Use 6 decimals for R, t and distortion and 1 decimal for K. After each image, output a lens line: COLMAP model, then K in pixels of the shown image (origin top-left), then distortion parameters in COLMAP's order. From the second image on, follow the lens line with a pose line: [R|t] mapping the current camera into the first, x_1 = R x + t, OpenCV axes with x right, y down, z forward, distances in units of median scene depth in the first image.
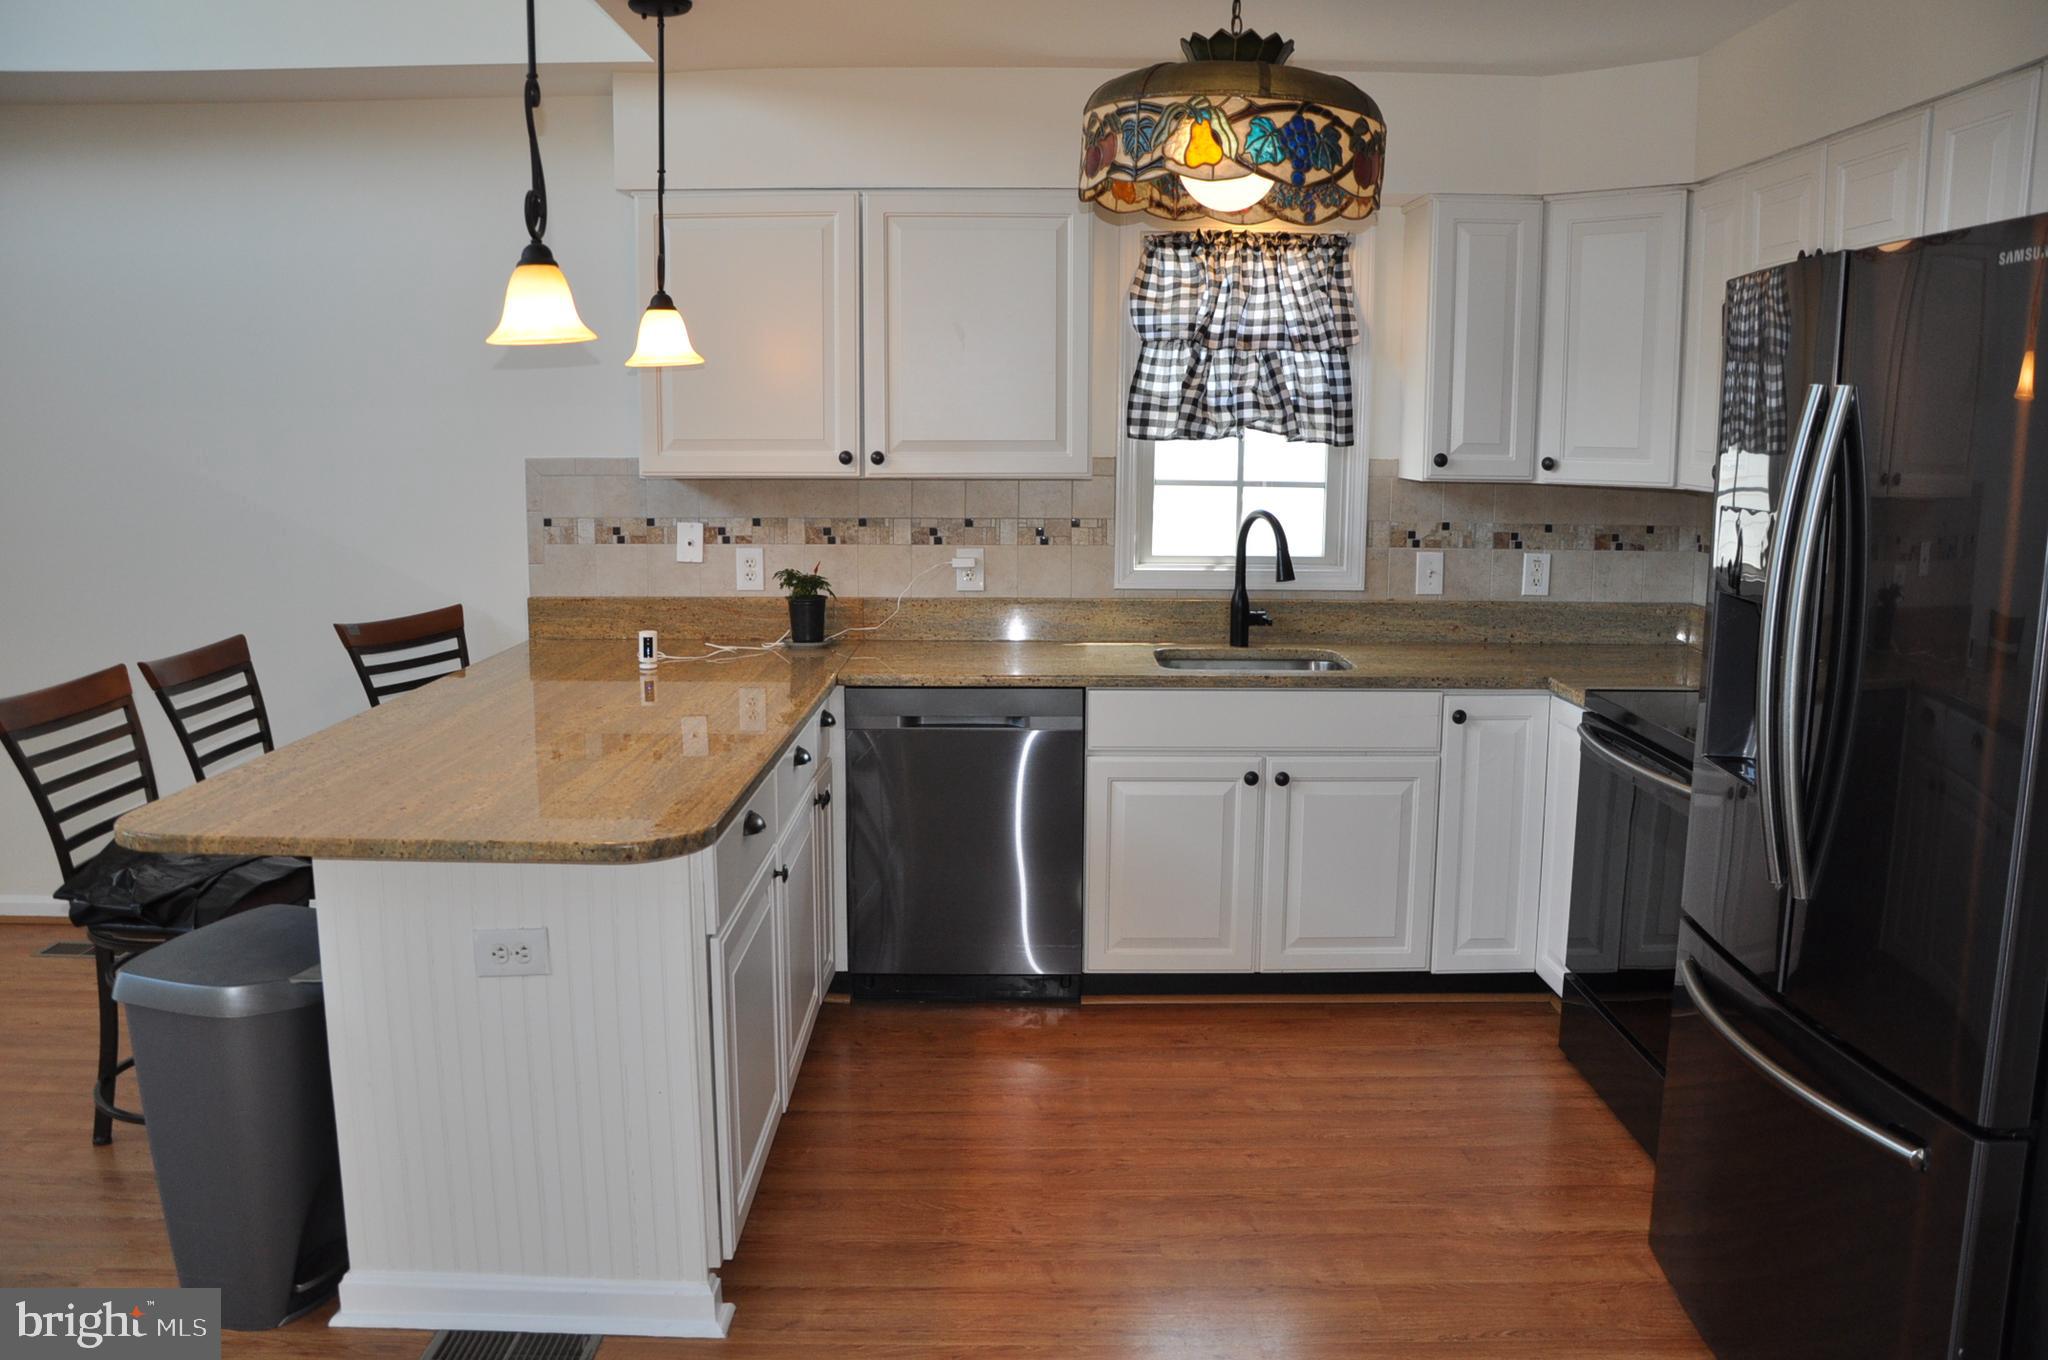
lens RADIAL K [[1607.7, 0, 1017.3], [0, 1607.7, 682.3], [0, 0, 1]] dist [-0.159902, 0.129007]
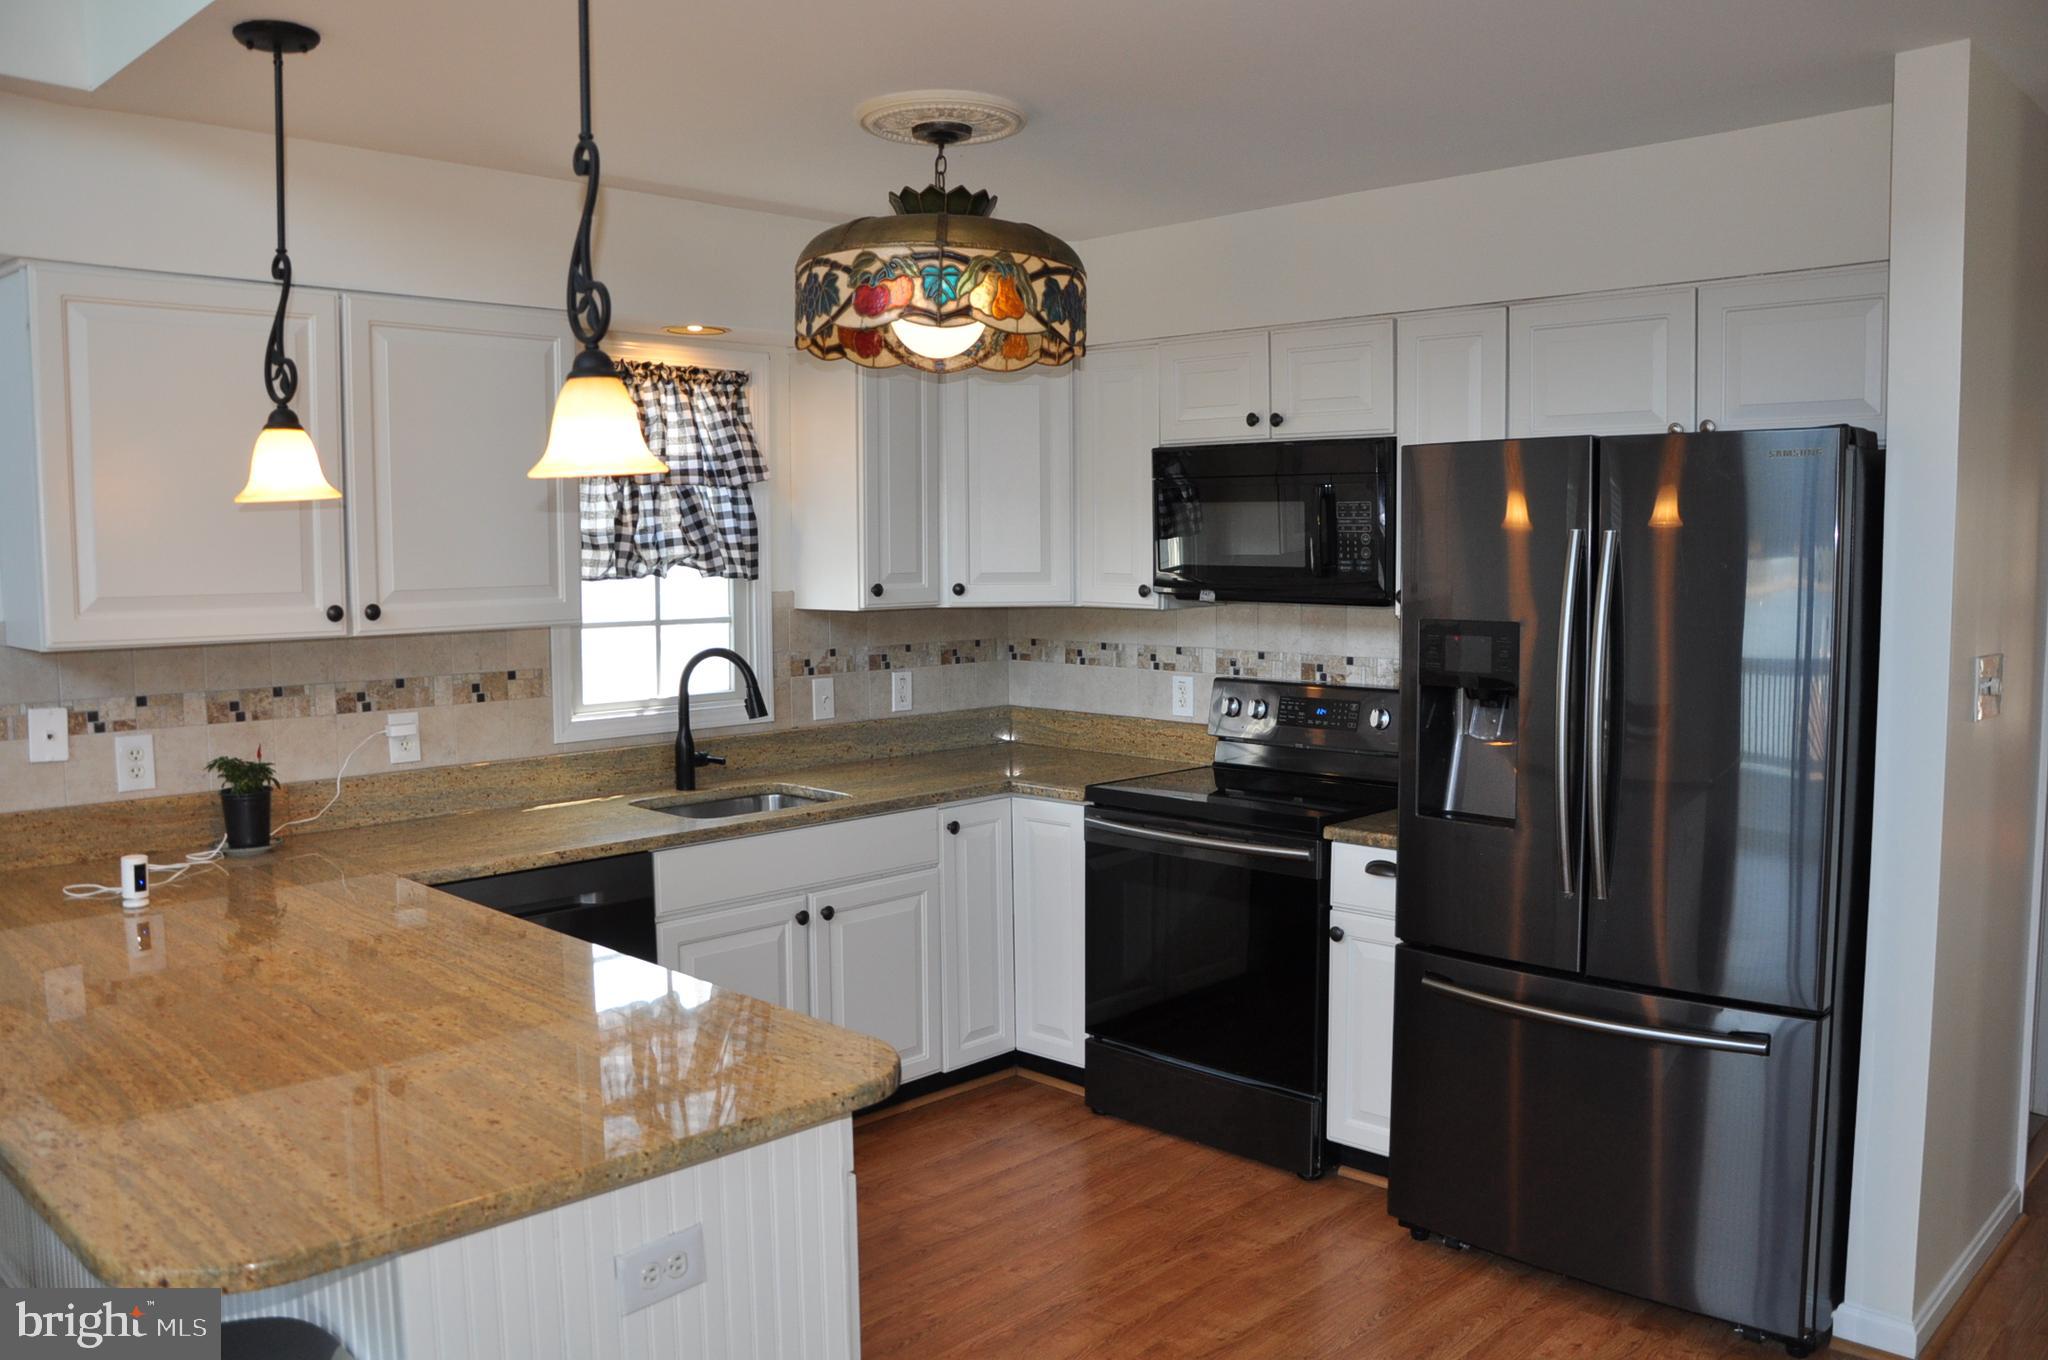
lens RADIAL K [[1607.7, 0, 1017.3], [0, 1607.7, 682.3], [0, 0, 1]] dist [-0.159902, 0.129007]
pose [[0.695199, -0.070723, 0.715330, -0.410364], [0.123574, 0.992091, -0.022011, -0.041381], [-0.708116, 0.103698, 0.698440, 0.181526]]
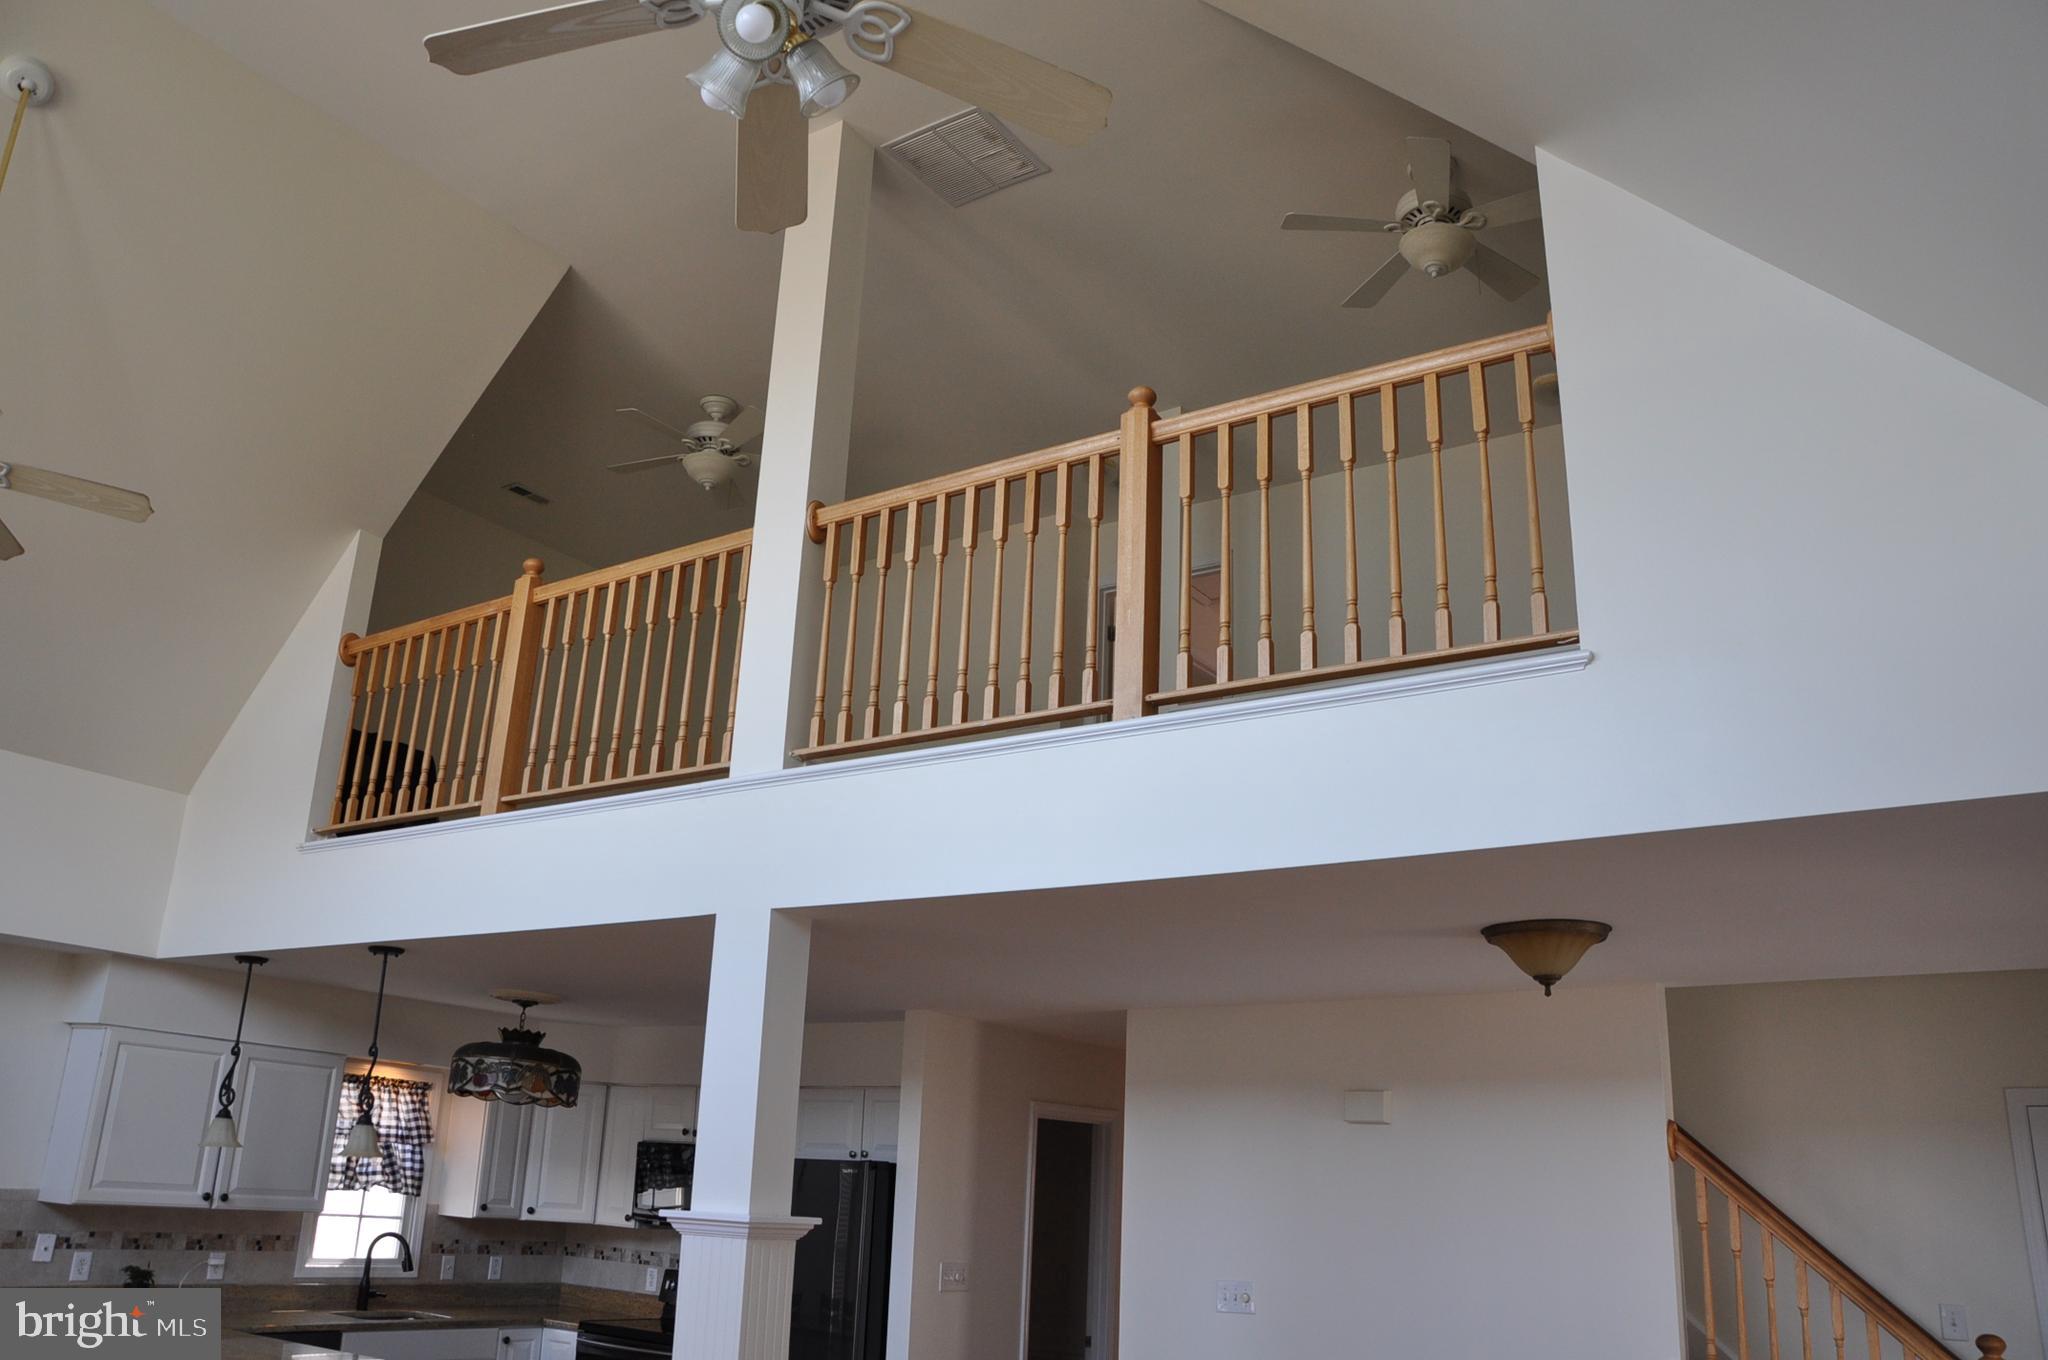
lens RADIAL K [[1607.7, 0, 1017.3], [0, 1607.7, 682.3], [0, 0, 1]] dist [-0.159902, 0.129007]
pose [[0.559229, 0.273808, 0.782491, -0.993475], [0.090923, 0.917931, -0.386182, 0.065525], [-0.824012, 0.287111, 0.488438, -0.639714]]
